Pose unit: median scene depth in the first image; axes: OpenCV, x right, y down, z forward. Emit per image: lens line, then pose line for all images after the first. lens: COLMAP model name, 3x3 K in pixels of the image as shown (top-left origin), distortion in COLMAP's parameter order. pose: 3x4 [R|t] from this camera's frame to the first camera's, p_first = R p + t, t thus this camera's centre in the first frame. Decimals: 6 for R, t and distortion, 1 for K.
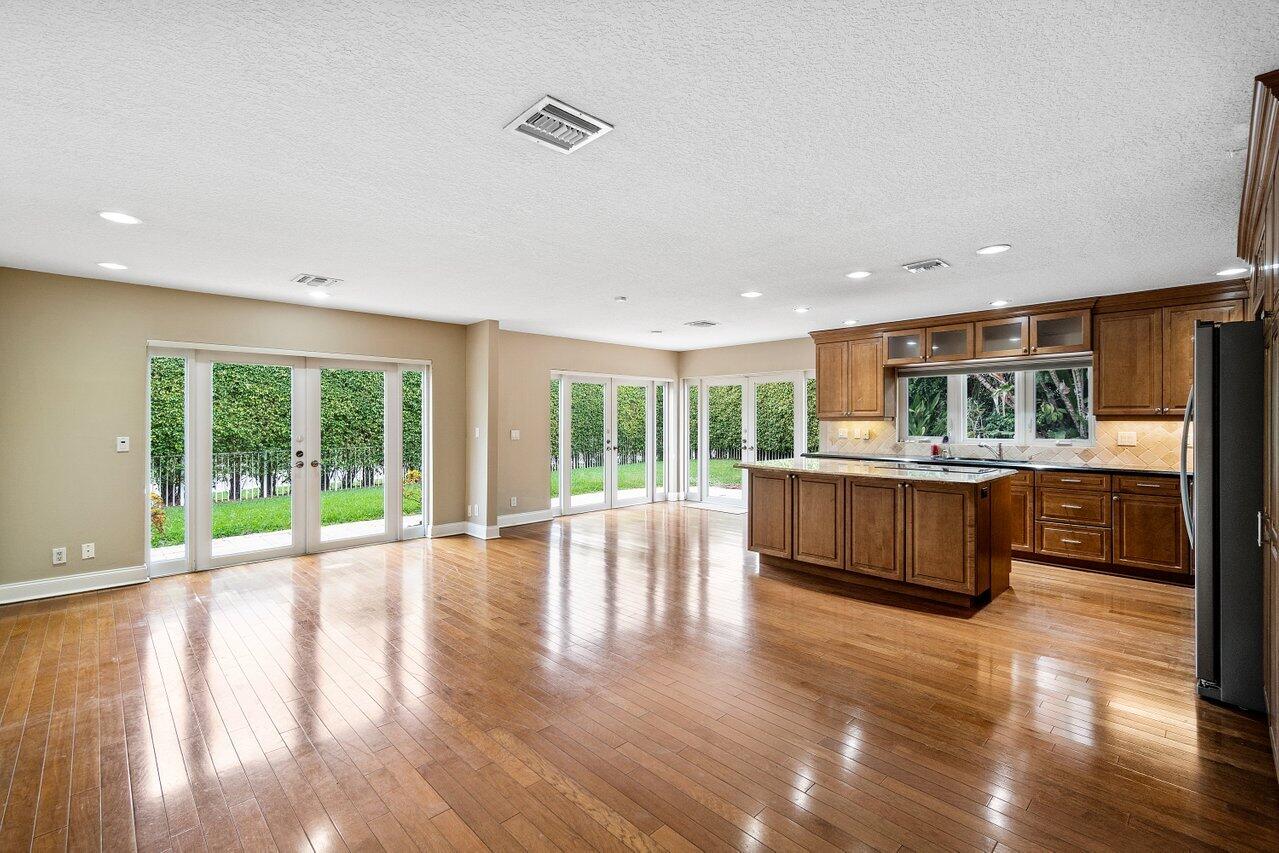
lens RADIAL K [[564.9, 0, 635.1], [0, 564.9, 421.3], [0, 0, 1]] dist [-0.008059, 0.001103]
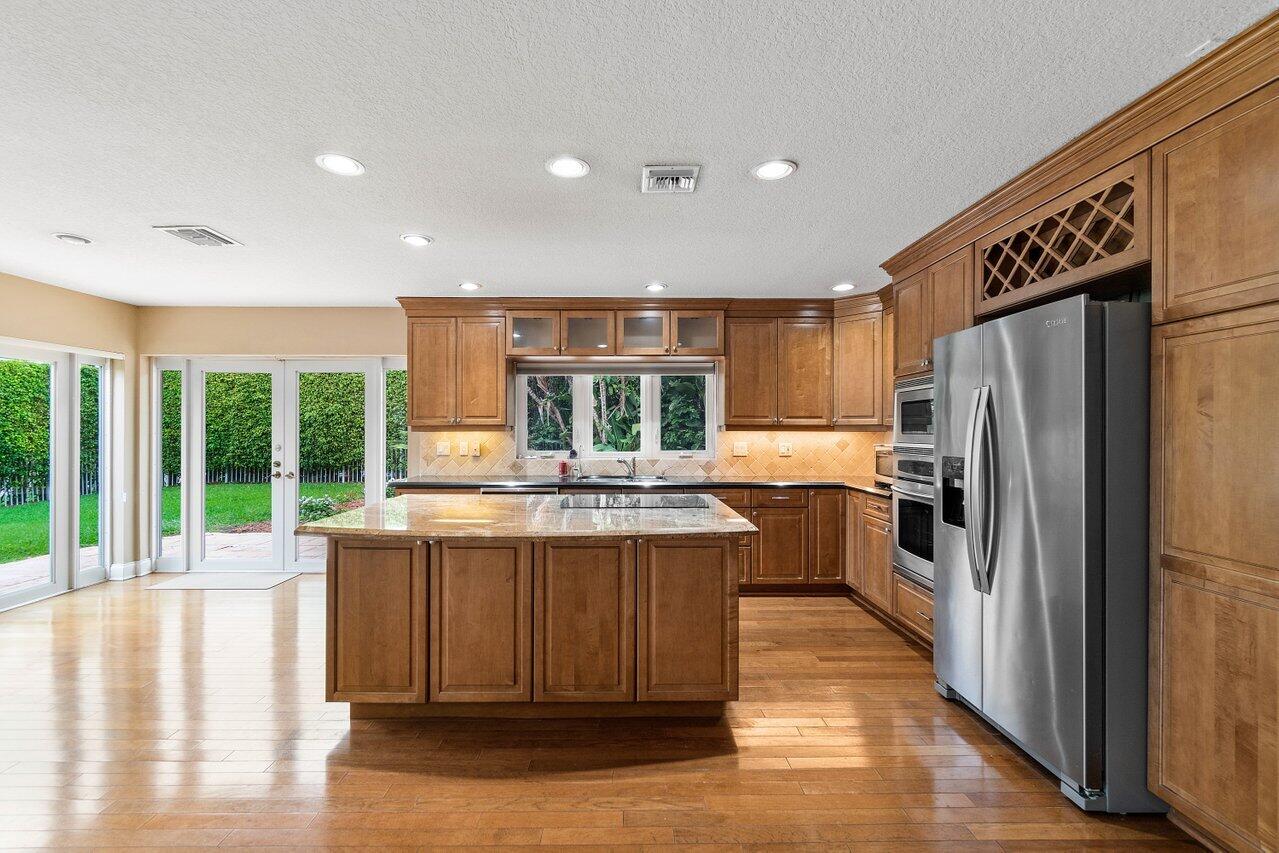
lens RADIAL K [[564.9, 0, 632.5], [0, 564.9, 429.5], [0, 0, 1]] dist [-0.008059, 0.001103]
pose [[0.698035, 0.000591, 0.716063, 0.030613], [0.000912, 0.999998, -0.001715, -0.001618], [-0.716063, 0.001850, 0.698033, 0.371978]]
